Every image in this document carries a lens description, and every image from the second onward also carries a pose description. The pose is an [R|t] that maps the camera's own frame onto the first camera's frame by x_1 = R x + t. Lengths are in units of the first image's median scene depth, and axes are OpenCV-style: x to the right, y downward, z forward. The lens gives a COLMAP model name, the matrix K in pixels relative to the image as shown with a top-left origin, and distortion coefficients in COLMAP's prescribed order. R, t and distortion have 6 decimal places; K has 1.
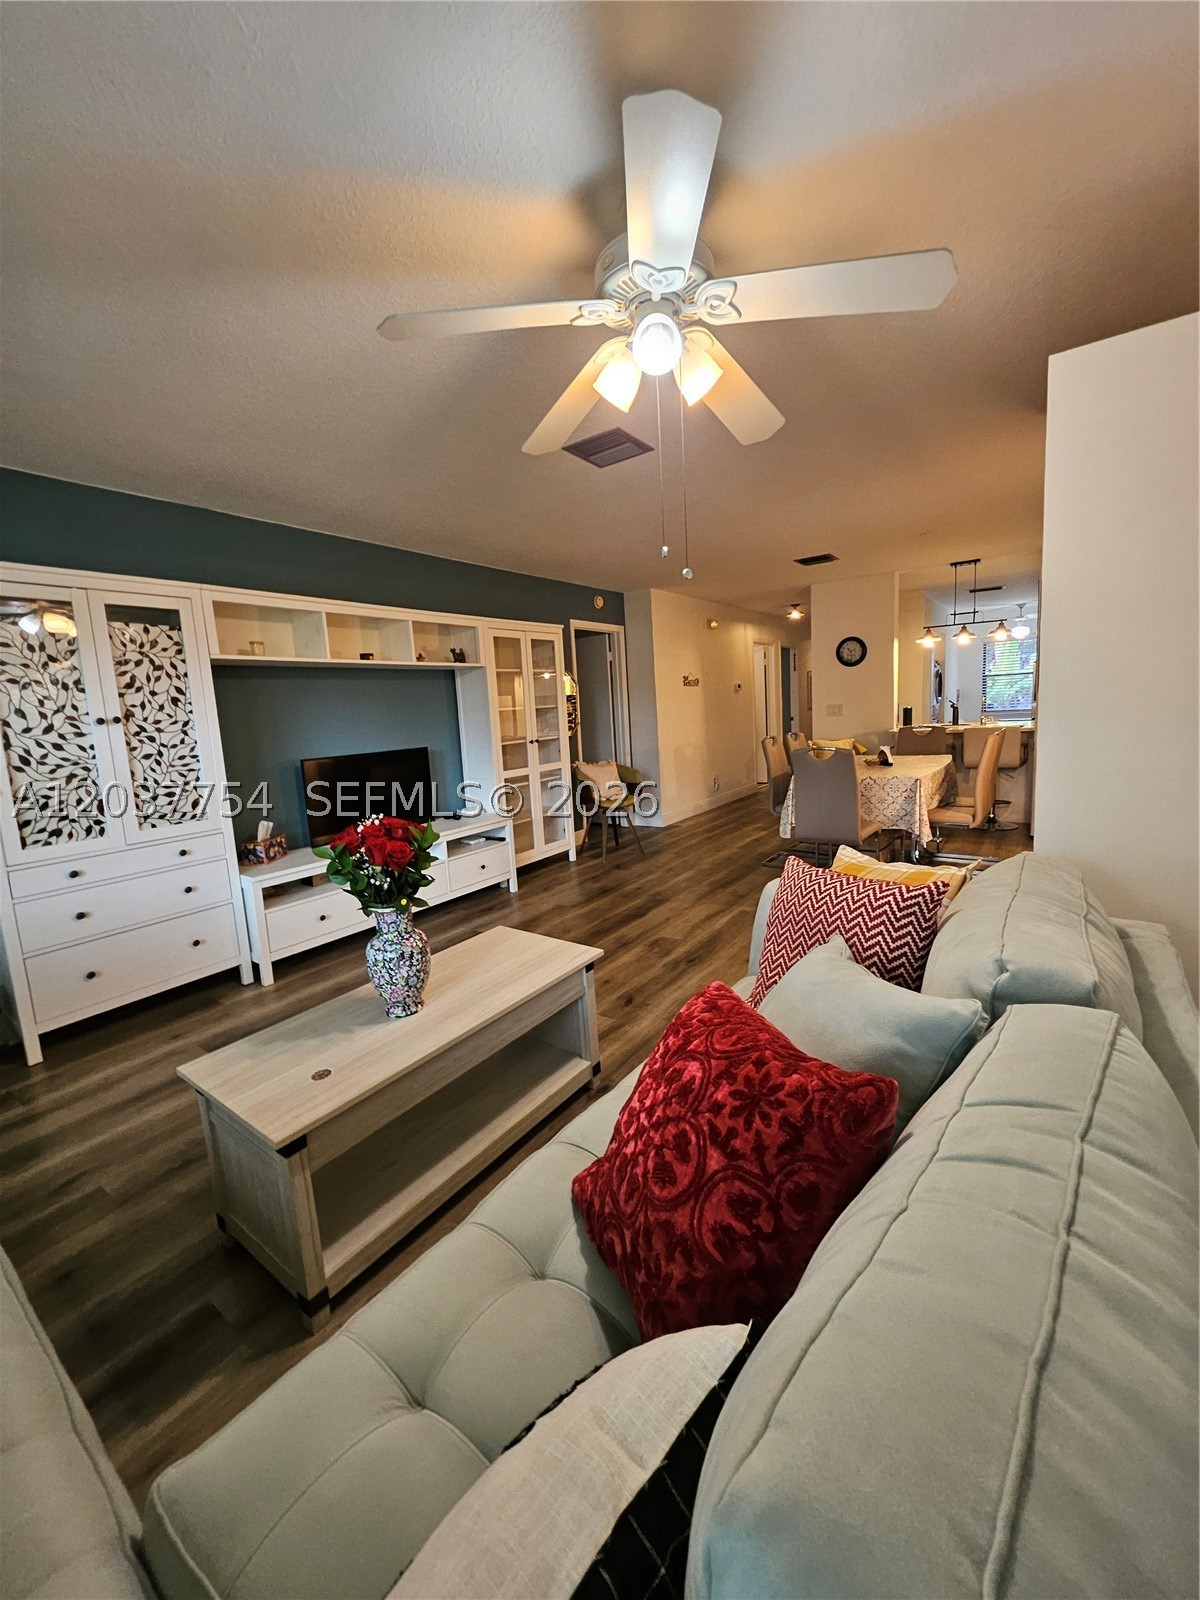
lens RADIAL K [[644.5, 0, 600.0], [0, 644.5, 800.0], [0, 0, 1]] dist [0.001154, 0.000067]
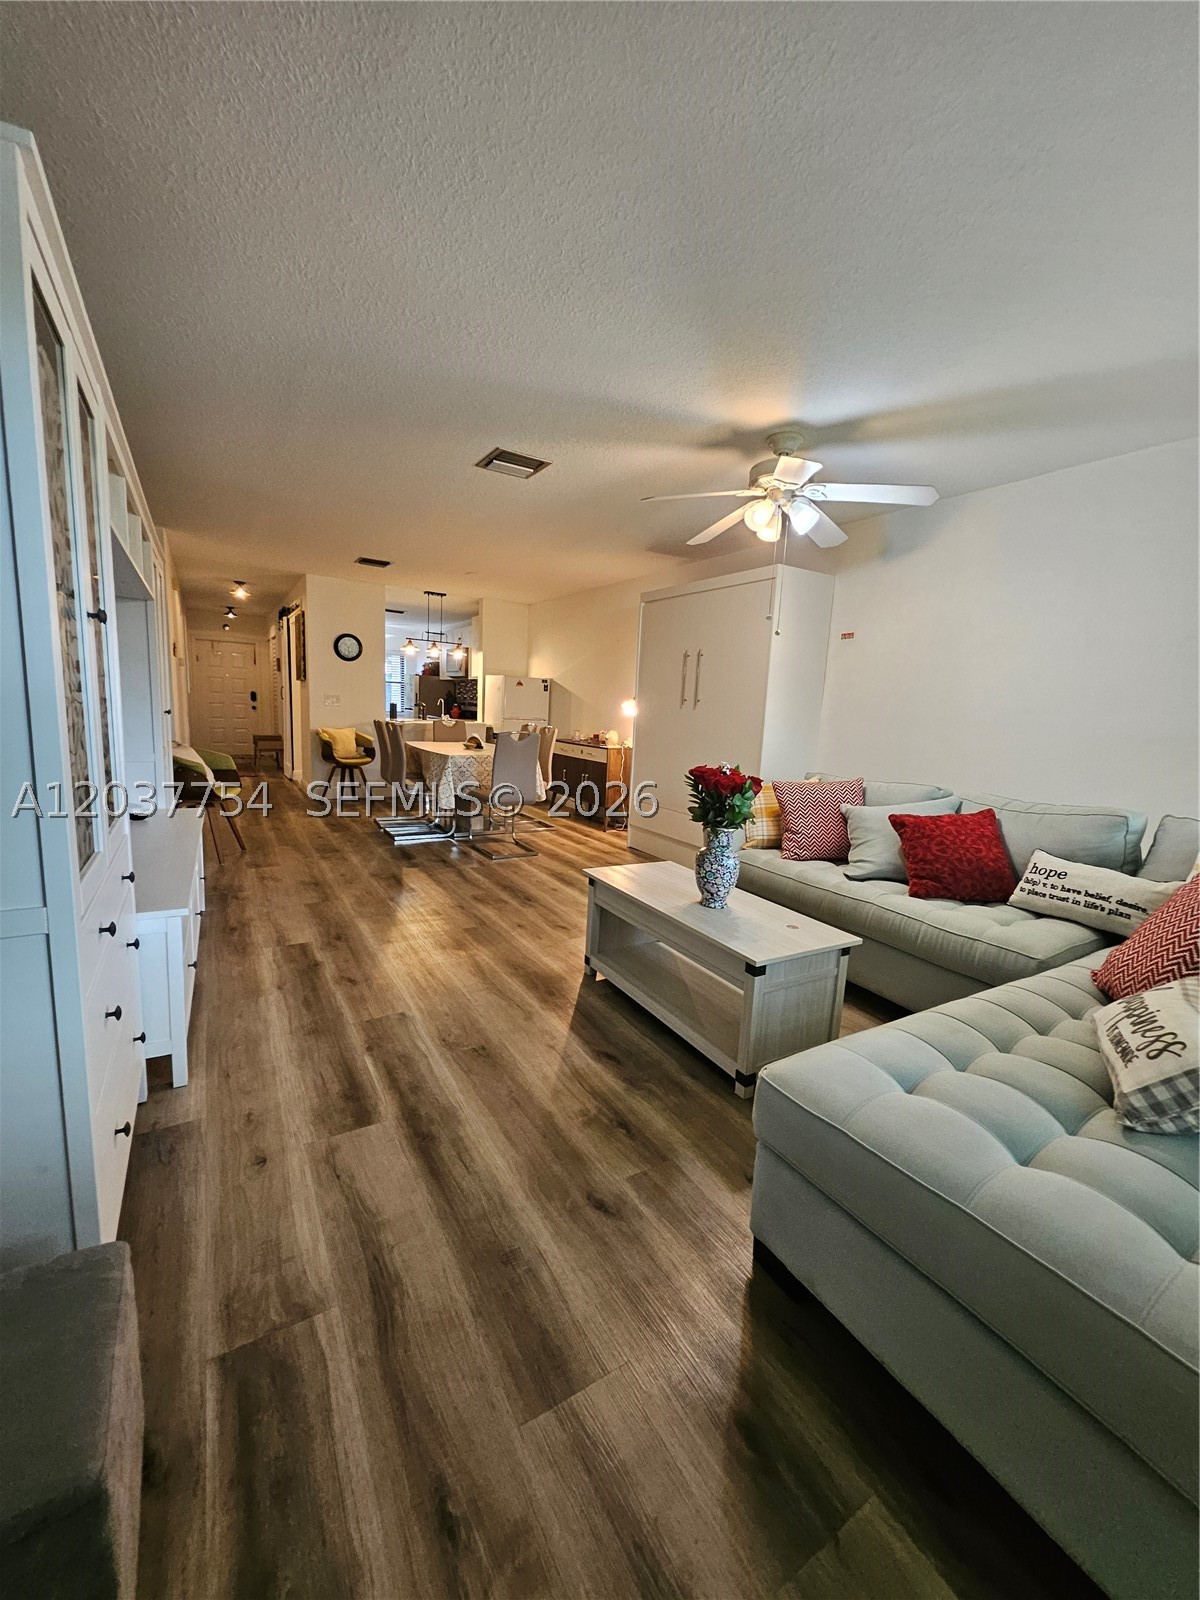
lens RADIAL K [[644.5, 0, 600.0], [0, 644.5, 800.0], [0, 0, 1]] dist [0.001154, 0.000067]
pose [[0.397749, -0.062449, 0.915367, -0.888988], [0.074390, 0.996591, 0.035666, 0.031339], [-0.914474, 0.053908, 0.401038, 0.382352]]
